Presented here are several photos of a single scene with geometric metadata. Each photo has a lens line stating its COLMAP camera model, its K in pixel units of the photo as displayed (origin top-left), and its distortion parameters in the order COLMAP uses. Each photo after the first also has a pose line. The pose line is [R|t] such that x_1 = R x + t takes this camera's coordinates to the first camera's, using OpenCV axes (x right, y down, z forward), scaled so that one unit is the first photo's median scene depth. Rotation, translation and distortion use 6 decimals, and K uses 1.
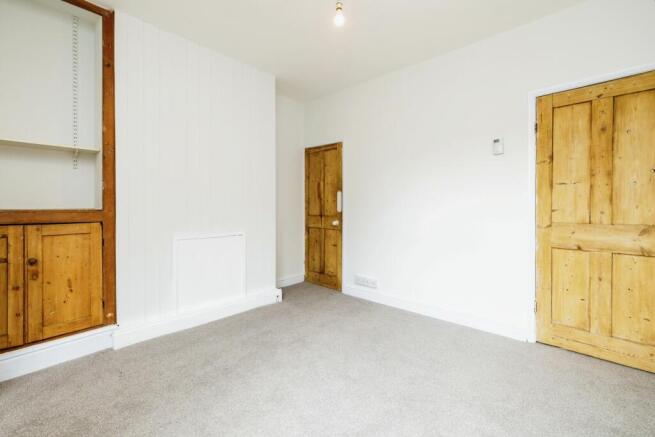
lens RADIAL K [[279.8, 0, 324.5], [0, 279.8, 211.5], [0, 0, 1]] dist [0.000256, 0.000011]
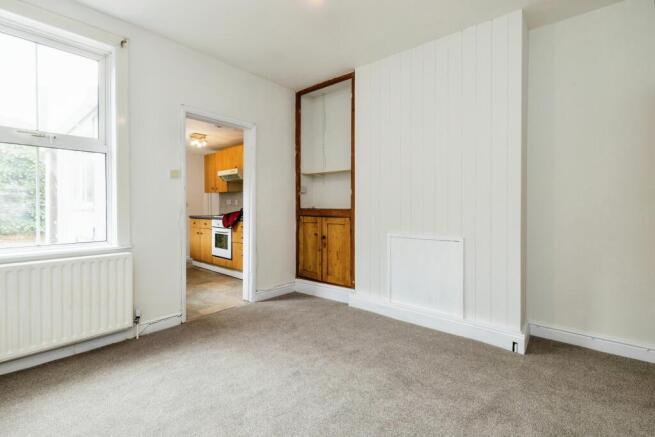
lens RADIAL K [[297.2, 0, 325.7], [0, 297.2, 211.8], [0, 0, 1]] dist [0.002845, -0.000324]
pose [[0.069101, 0.017385, -0.997458, 0.810434], [-0.022933, 0.999612, 0.015834, -0.014912], [0.997346, 0.021780, 0.069473, 0.804596]]
